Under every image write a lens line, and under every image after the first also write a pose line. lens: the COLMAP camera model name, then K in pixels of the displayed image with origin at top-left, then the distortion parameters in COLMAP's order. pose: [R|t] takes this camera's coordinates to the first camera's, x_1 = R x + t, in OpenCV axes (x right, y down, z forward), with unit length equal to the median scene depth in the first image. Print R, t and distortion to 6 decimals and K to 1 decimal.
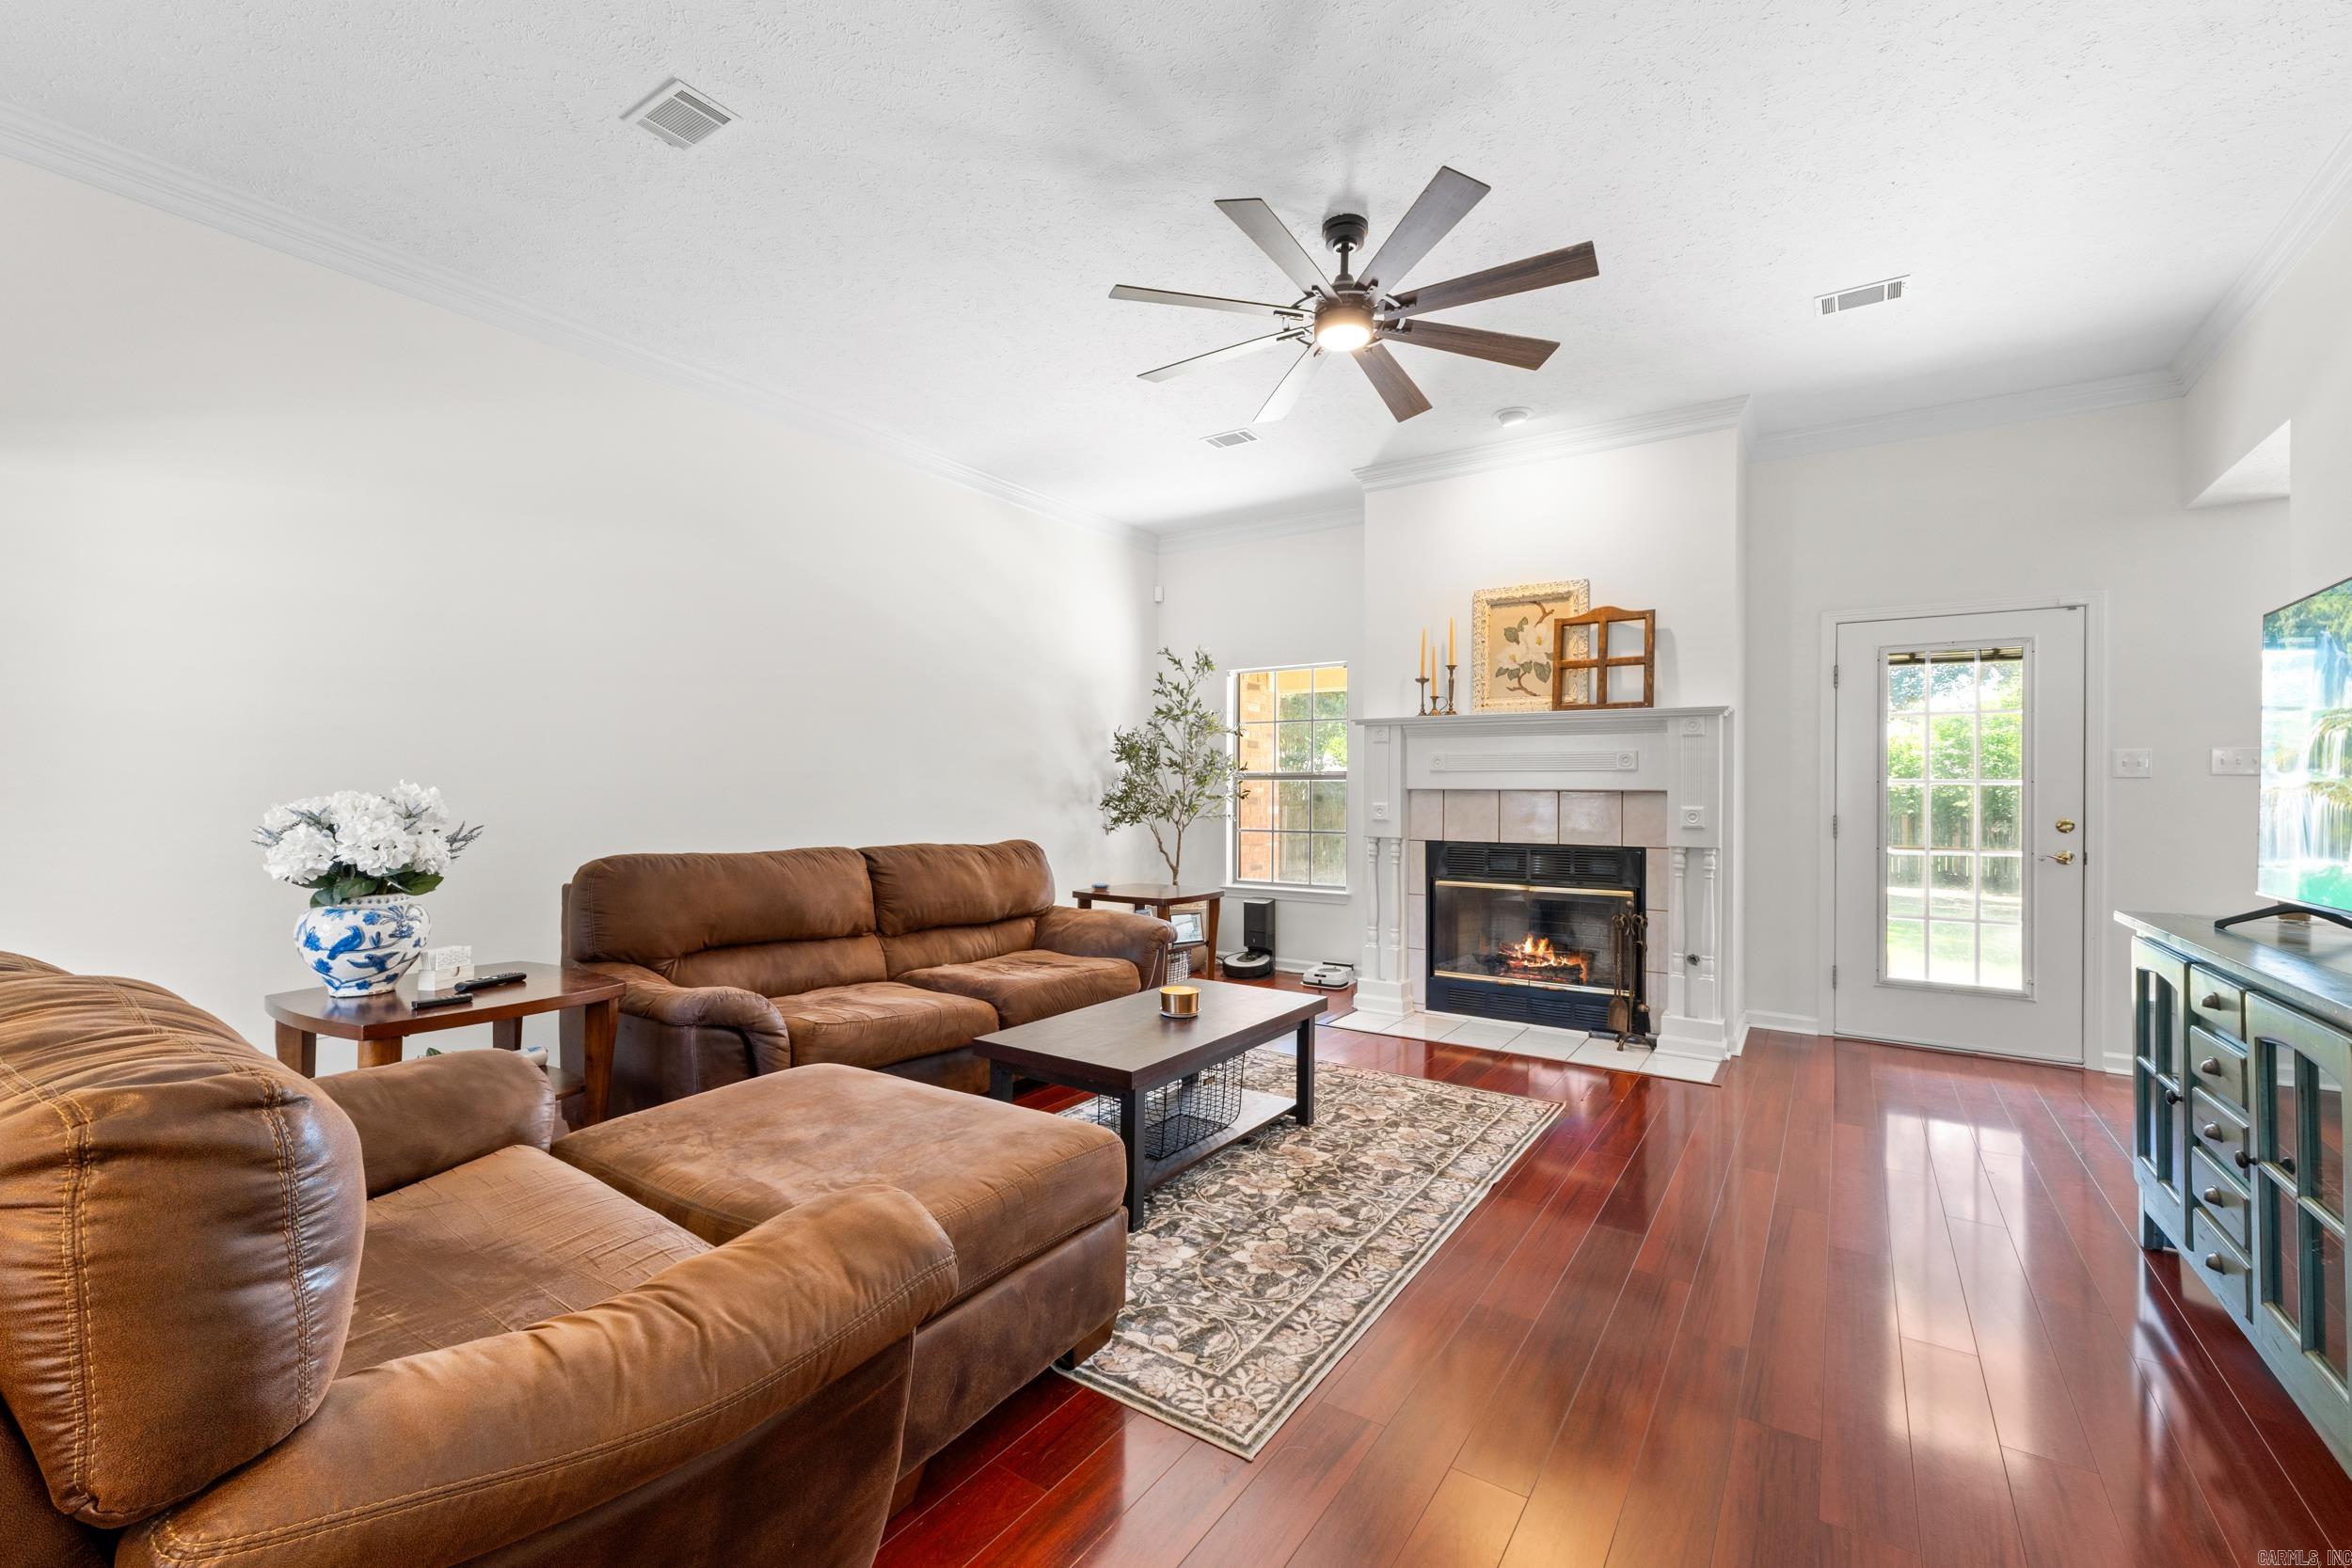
lens RADIAL K [[993.1, 0, 1166.0], [0, 993.1, 786.3], [0, 0, 1]] dist [0.003334, -0.000614]
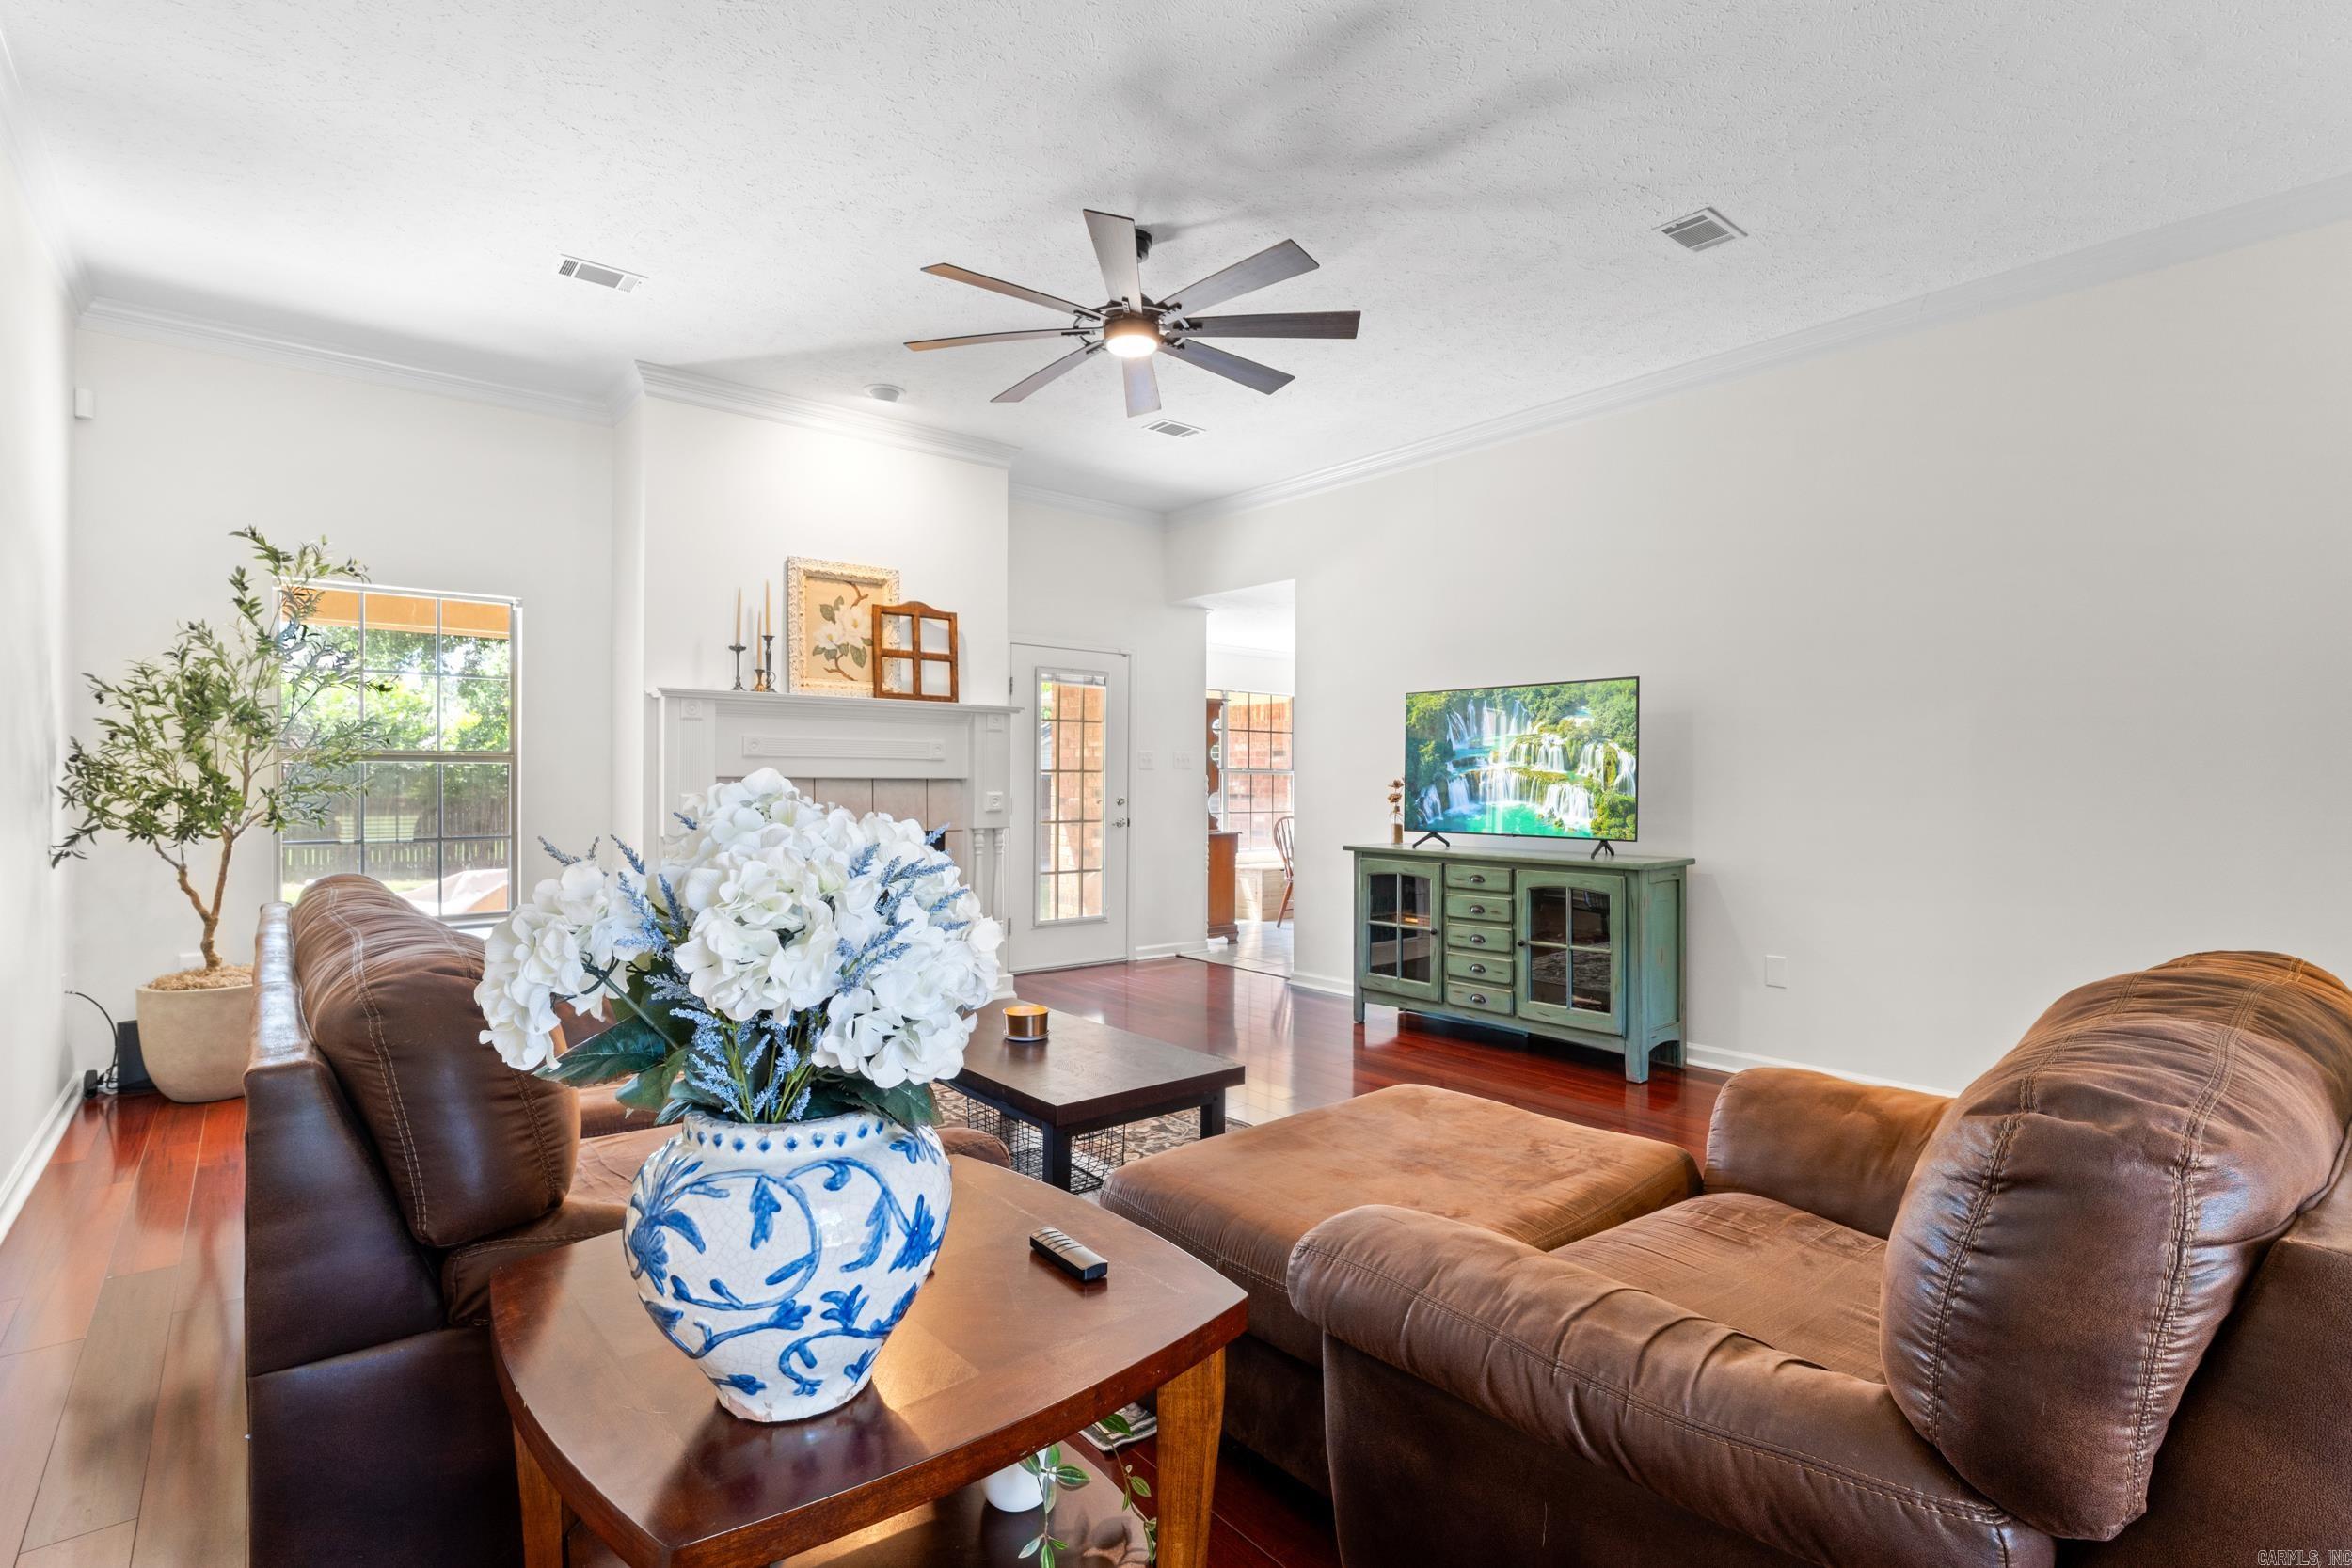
lens RADIAL K [[1094.7, 0, 1173.0], [0, 1094.7, 772.4], [0, 0, 1]] dist [-0.004121, -0.000080]
pose [[0.282076, -0.003640, 0.959385, -0.625636], [-0.011493, 0.999908, 0.007173, -0.014161], [-0.959323, -0.013049, 0.282008, 0.447244]]
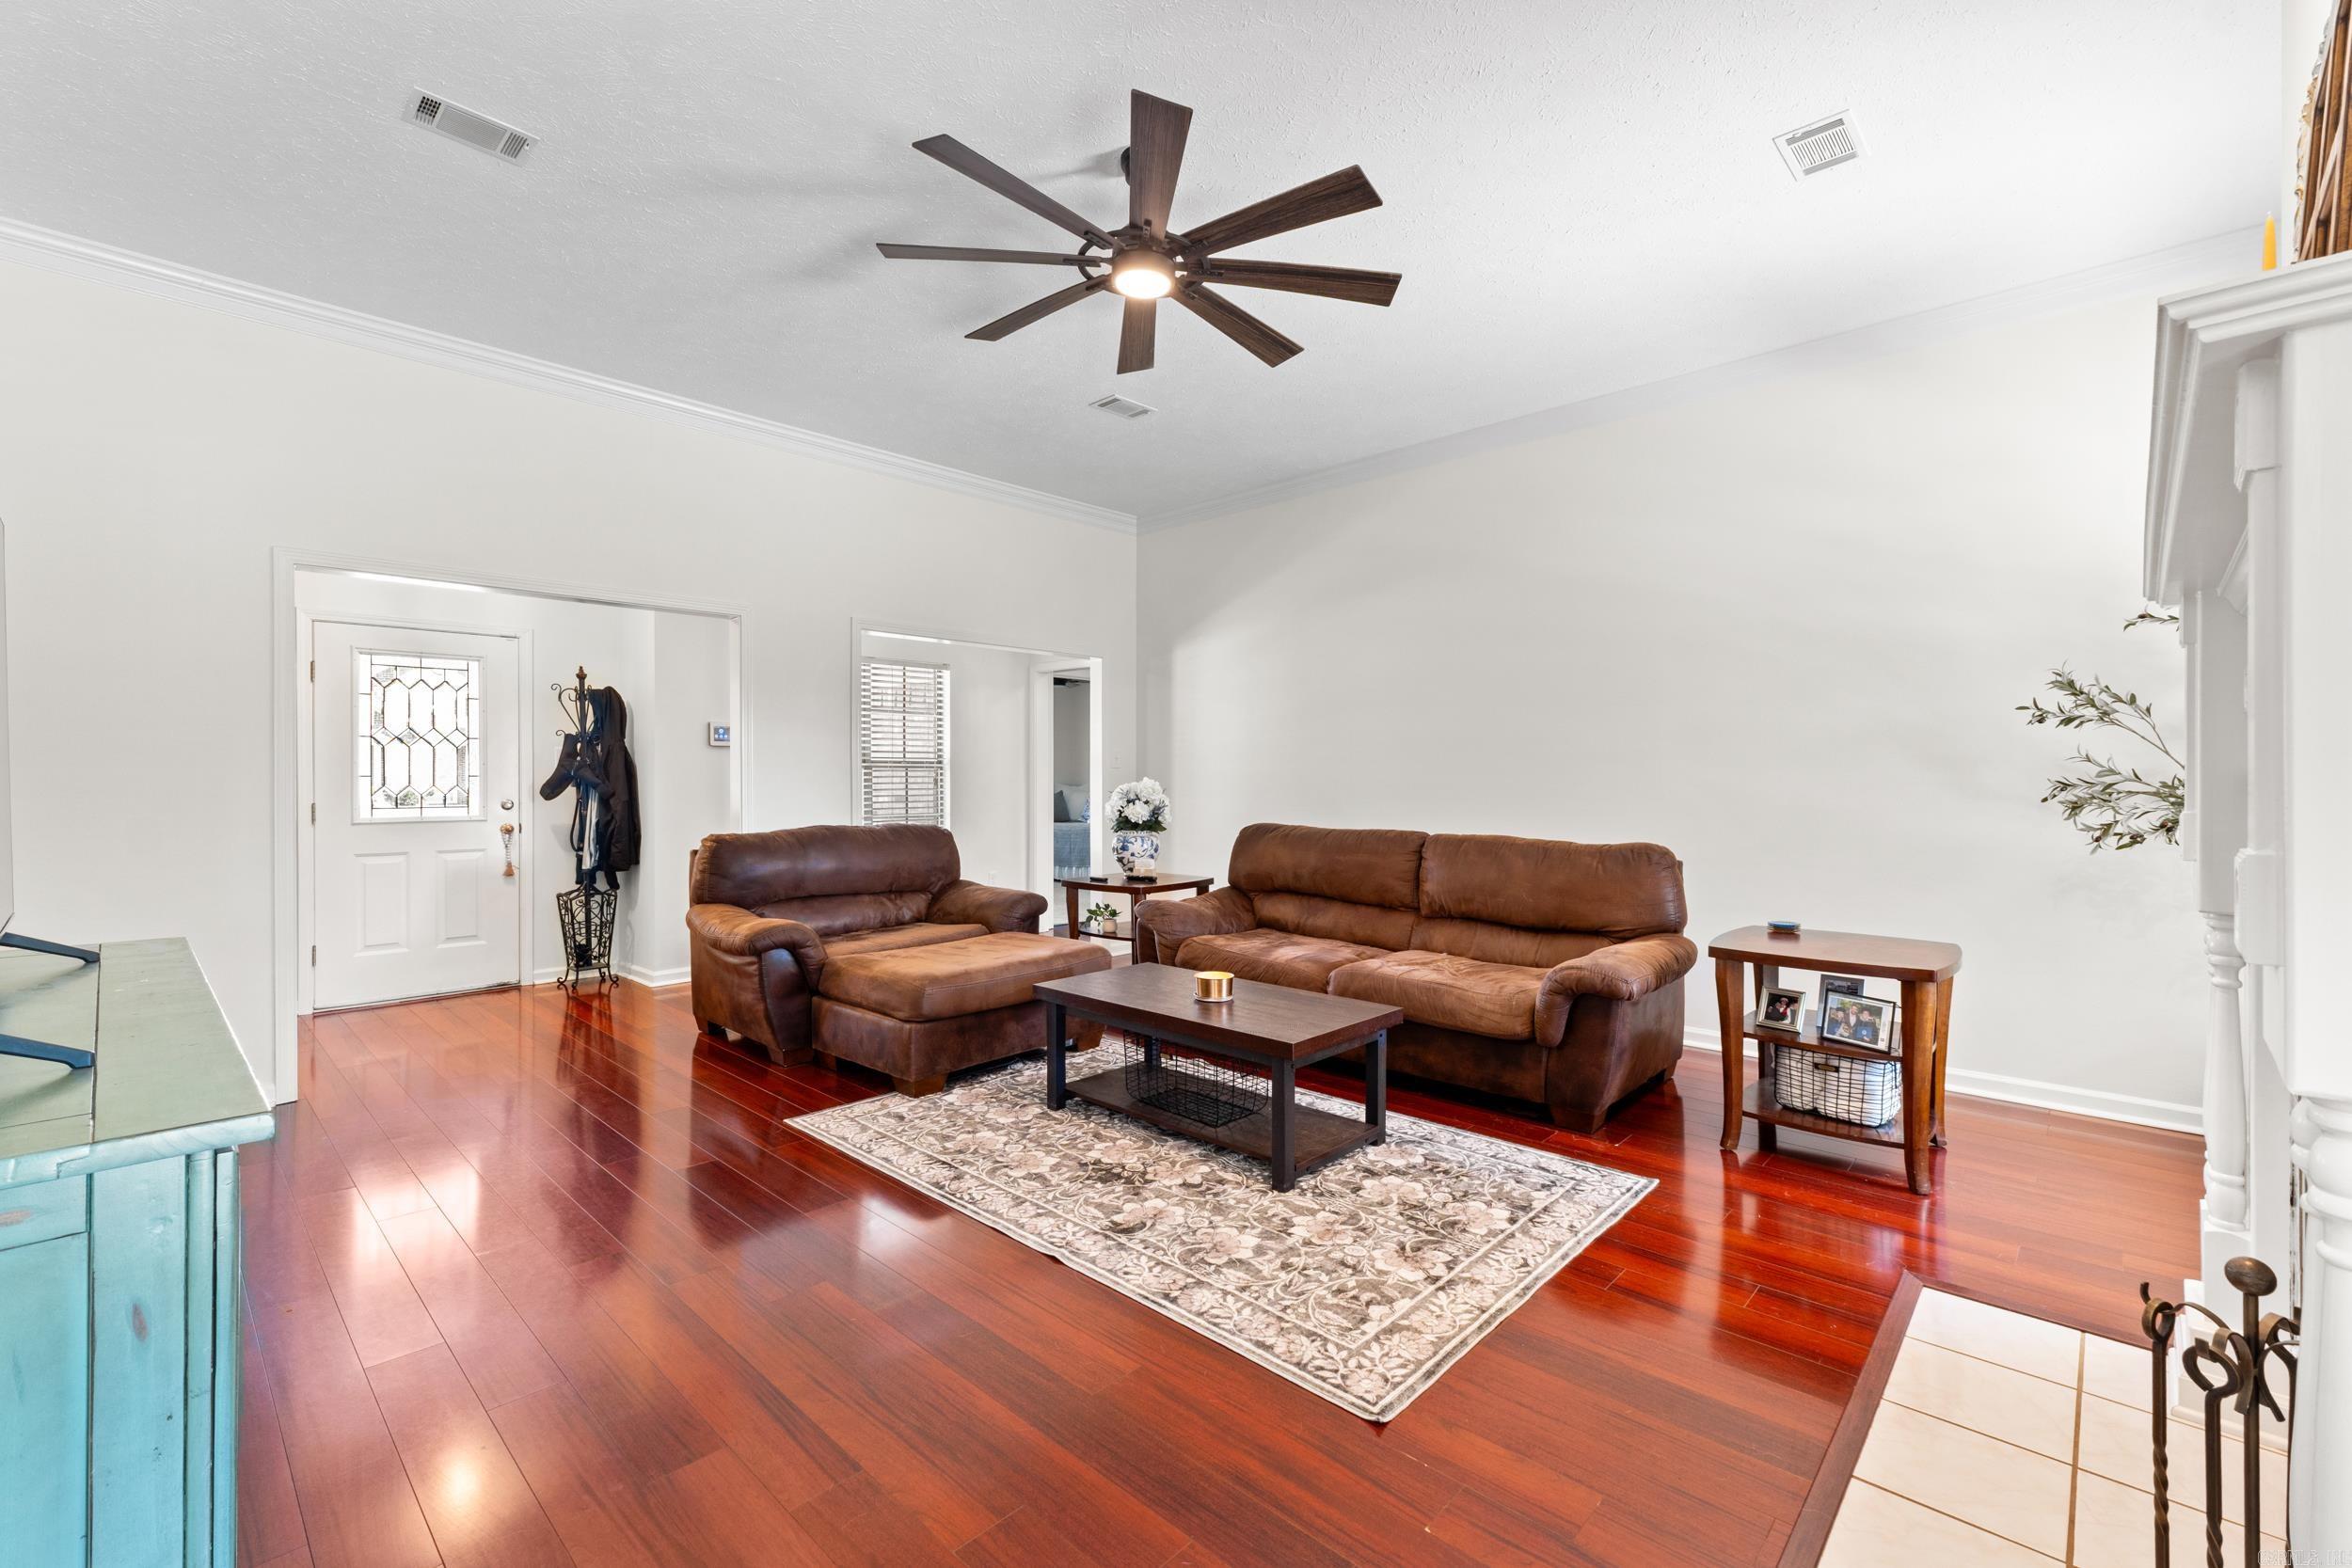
lens RADIAL K [[993.1, 0, 1197.1], [0, 993.1, 789.7], [0, 0, 1]] dist [0.003334, -0.000614]
pose [[-0.153792, 0.004581, -0.988093, 0.746899], [0.012705, 0.999916, 0.002659, 0.005288], [0.988022, -0.012145, -0.153837, 0.824703]]
